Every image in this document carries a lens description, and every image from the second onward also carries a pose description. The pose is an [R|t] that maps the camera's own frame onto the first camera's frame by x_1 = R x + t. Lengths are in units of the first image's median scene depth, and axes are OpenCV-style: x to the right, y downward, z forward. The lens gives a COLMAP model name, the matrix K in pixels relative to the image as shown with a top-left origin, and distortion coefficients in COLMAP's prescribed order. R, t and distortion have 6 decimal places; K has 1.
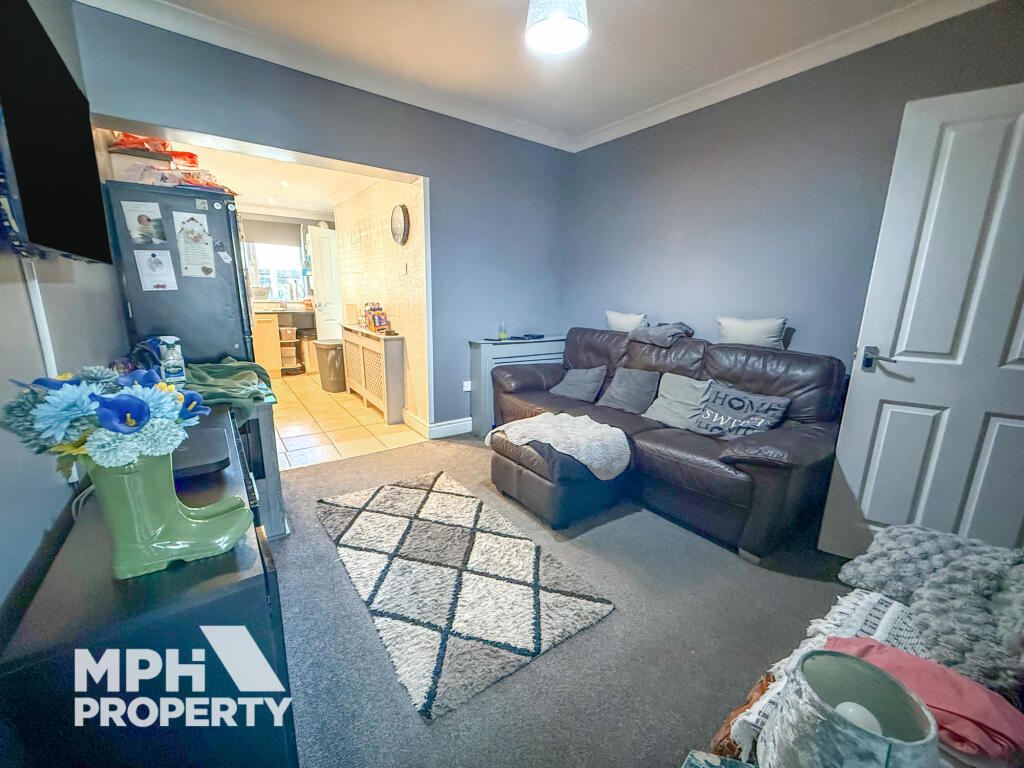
lens RADIAL K [[413.0, 0, 514.2], [0, 413.0, 384.7], [0, 0, 1]] dist [0.001373, 0.000051]
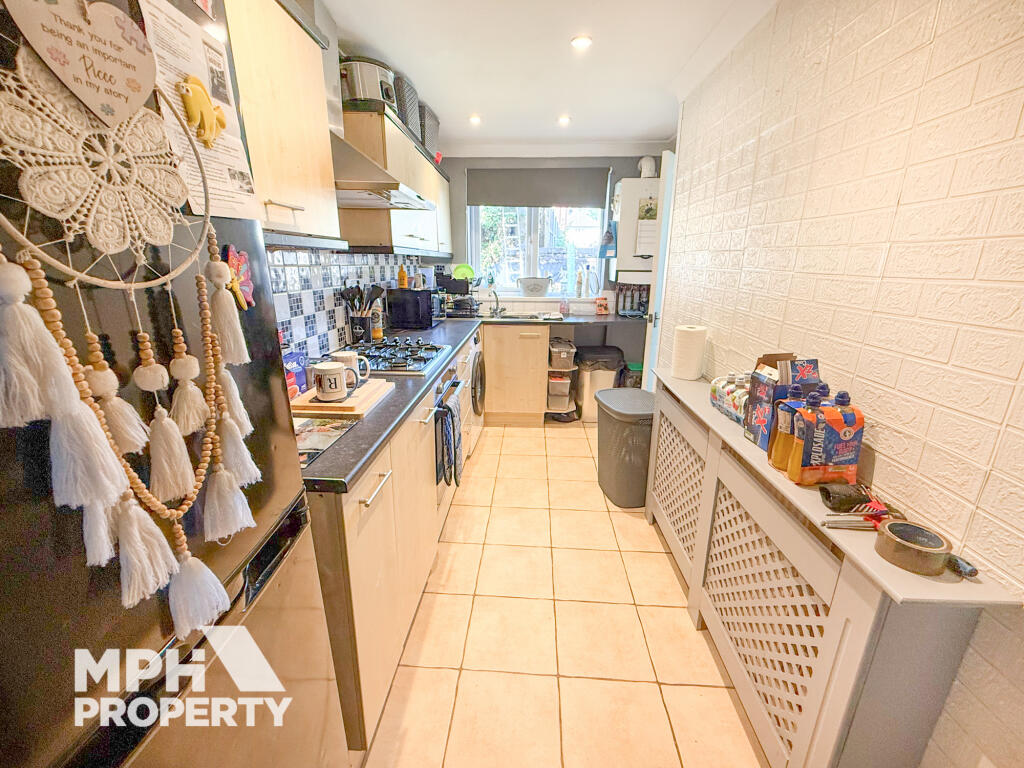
lens RADIAL K [[413.0, 0, 513.0], [0, 413.0, 385.5], [0, 0, 1]] dist [0.001373, 0.000051]
pose [[0.772545, 0.155721, -0.615569, -0.212639], [-0.120351, 0.987798, 0.098842, -0.124803], [0.623450, -0.002276, 0.781860, 0.454974]]
